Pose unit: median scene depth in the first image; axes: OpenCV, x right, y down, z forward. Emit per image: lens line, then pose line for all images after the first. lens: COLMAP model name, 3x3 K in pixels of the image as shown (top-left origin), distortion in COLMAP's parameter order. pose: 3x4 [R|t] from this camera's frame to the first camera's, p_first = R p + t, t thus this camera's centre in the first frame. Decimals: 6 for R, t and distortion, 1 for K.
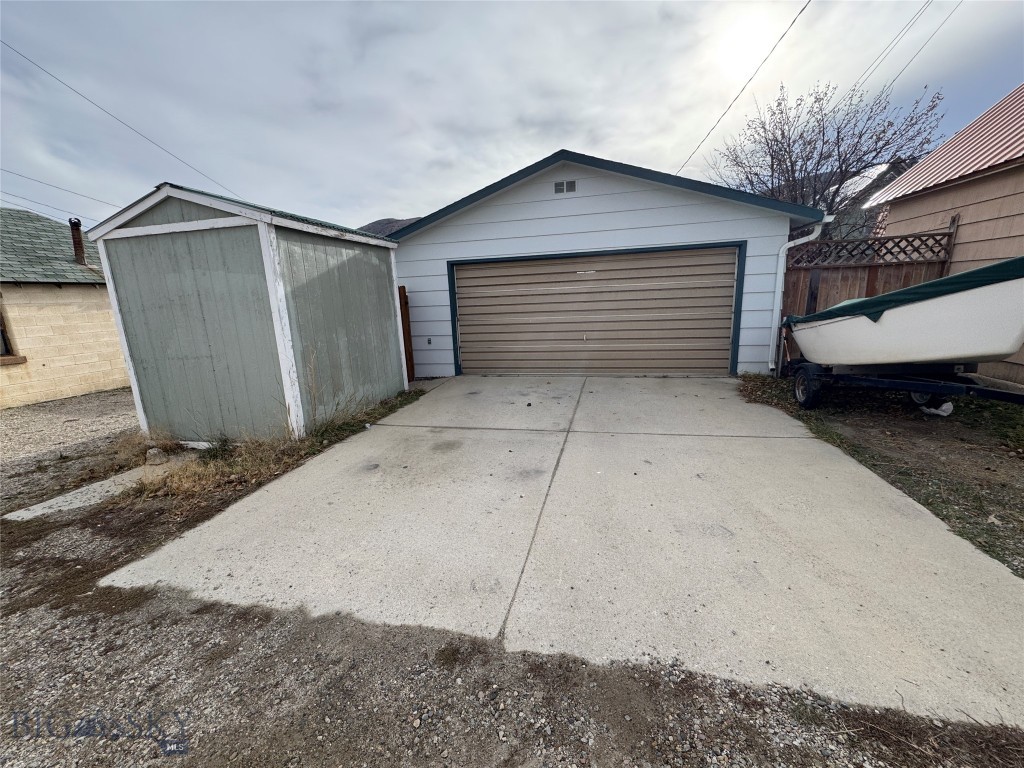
lens RADIAL K [[408.8, 0, 511.2], [0, 408.8, 385.7], [0, 0, 1]] dist [-0.002588, 0.000035]
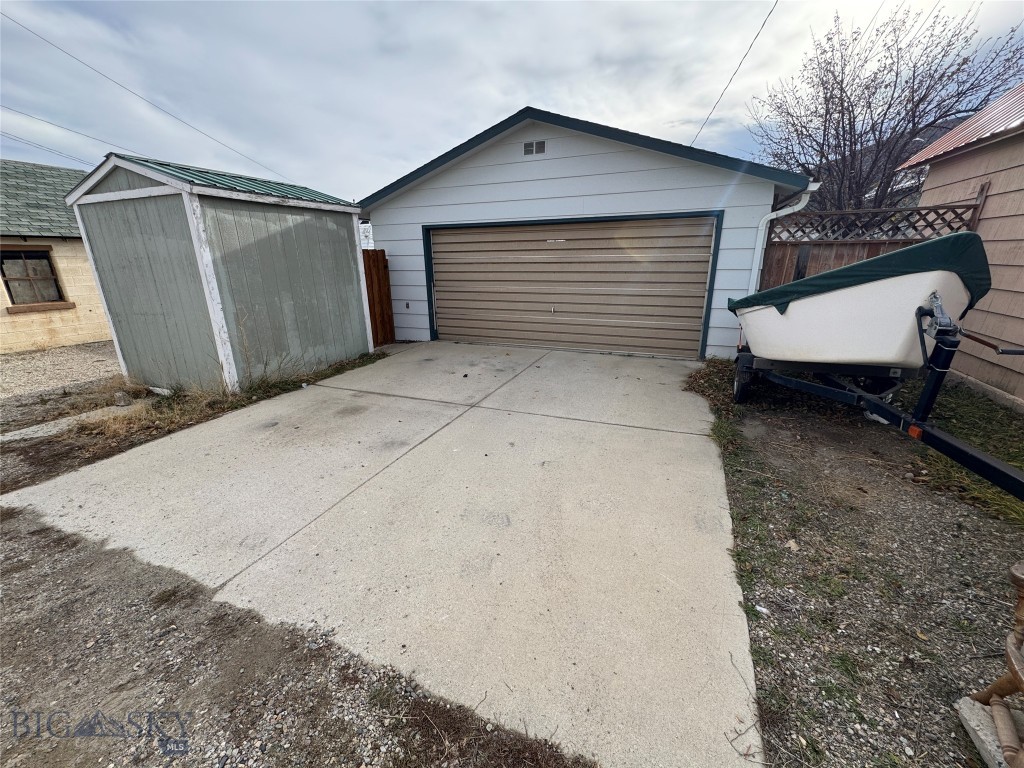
lens RADIAL K [[408.8, 0, 511.2], [0, 408.8, 385.7], [0, 0, 1]] dist [-0.002588, 0.000035]
pose [[0.987585, 0.074331, -0.138388, 0.369059], [-0.060961, 0.993271, 0.098471, -0.044098], [0.144776, -0.088813, 0.985471, 0.018459]]
